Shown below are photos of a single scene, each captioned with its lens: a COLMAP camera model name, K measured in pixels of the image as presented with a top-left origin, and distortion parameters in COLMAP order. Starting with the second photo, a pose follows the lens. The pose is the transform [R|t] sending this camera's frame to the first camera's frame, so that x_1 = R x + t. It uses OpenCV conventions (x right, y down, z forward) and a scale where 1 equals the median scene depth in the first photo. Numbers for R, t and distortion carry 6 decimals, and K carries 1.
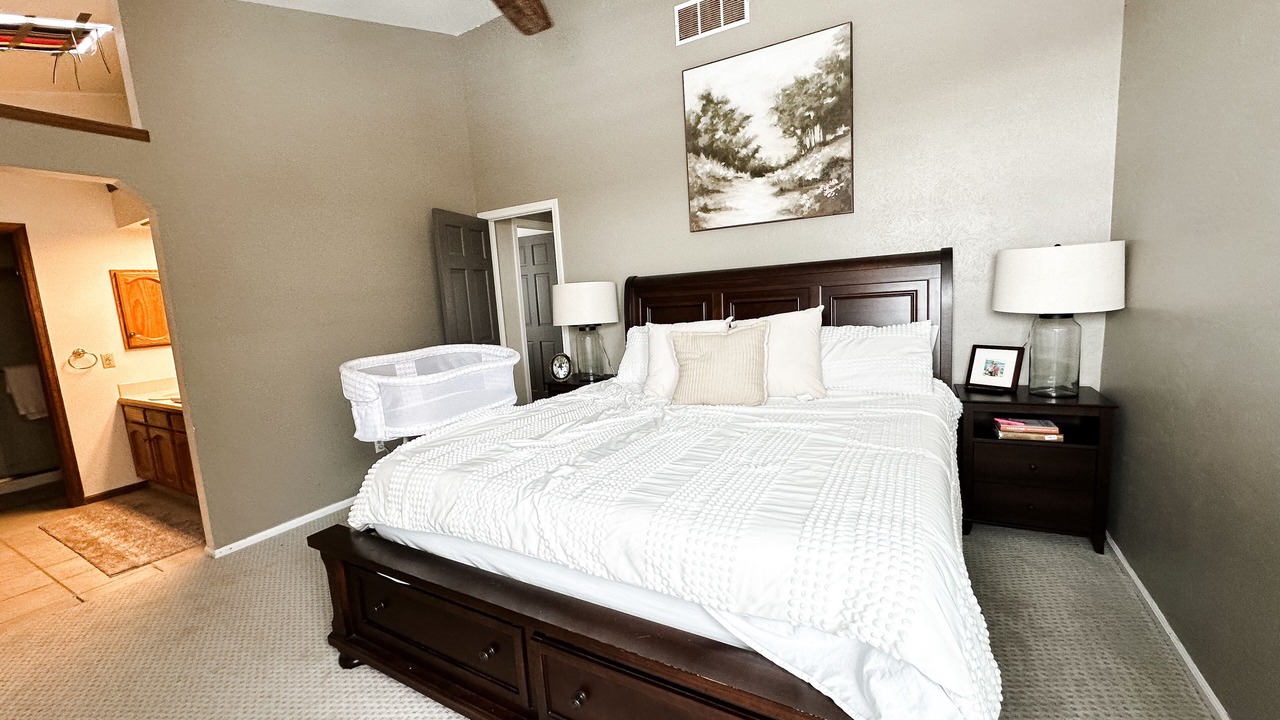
lens RADIAL K [[513.8, 0, 636.6], [0, 513.8, 357.7], [0, 0, 1]] dist [0.000668, -0.000561]
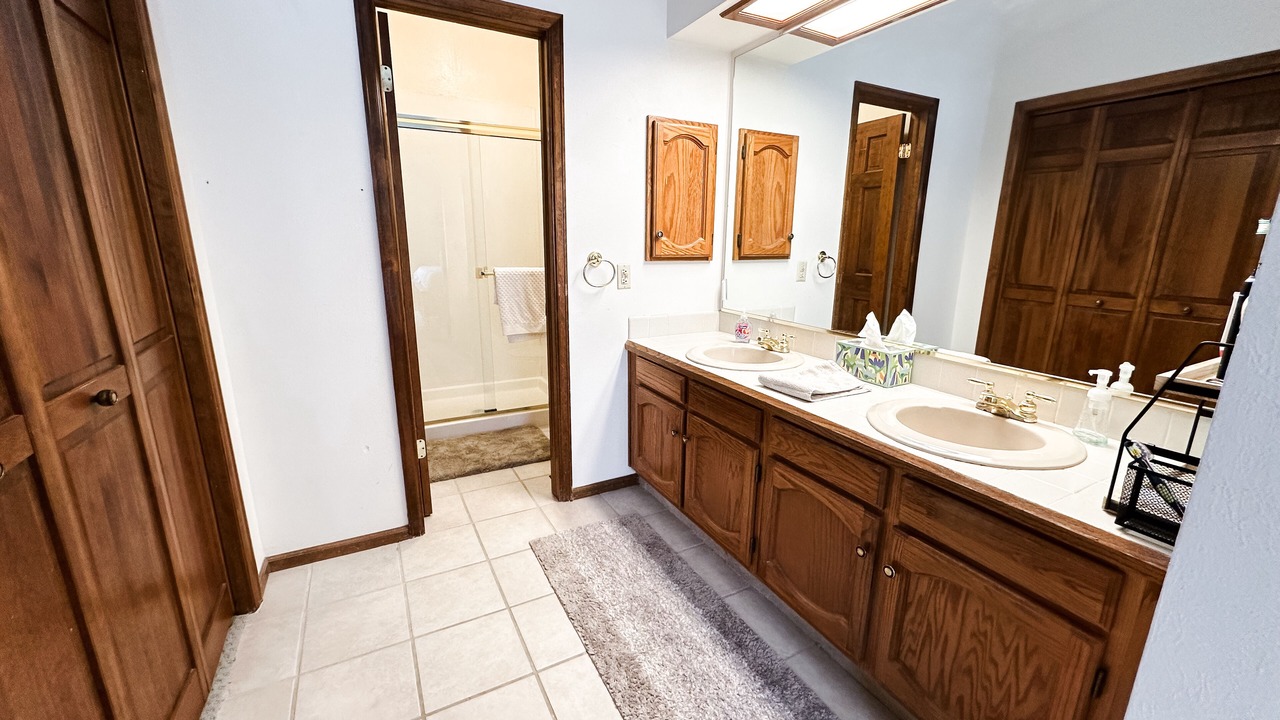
lens RADIAL K [[513.8, 0, 642.5], [0, 513.8, 360.2], [0, 0, 1]] dist [0.000668, -0.000561]
pose [[0.849268, 0.200920, -0.488237, -0.686674], [-0.139114, 0.977237, 0.160171, 0.001953], [0.509305, -0.068107, 0.857887, 0.483755]]
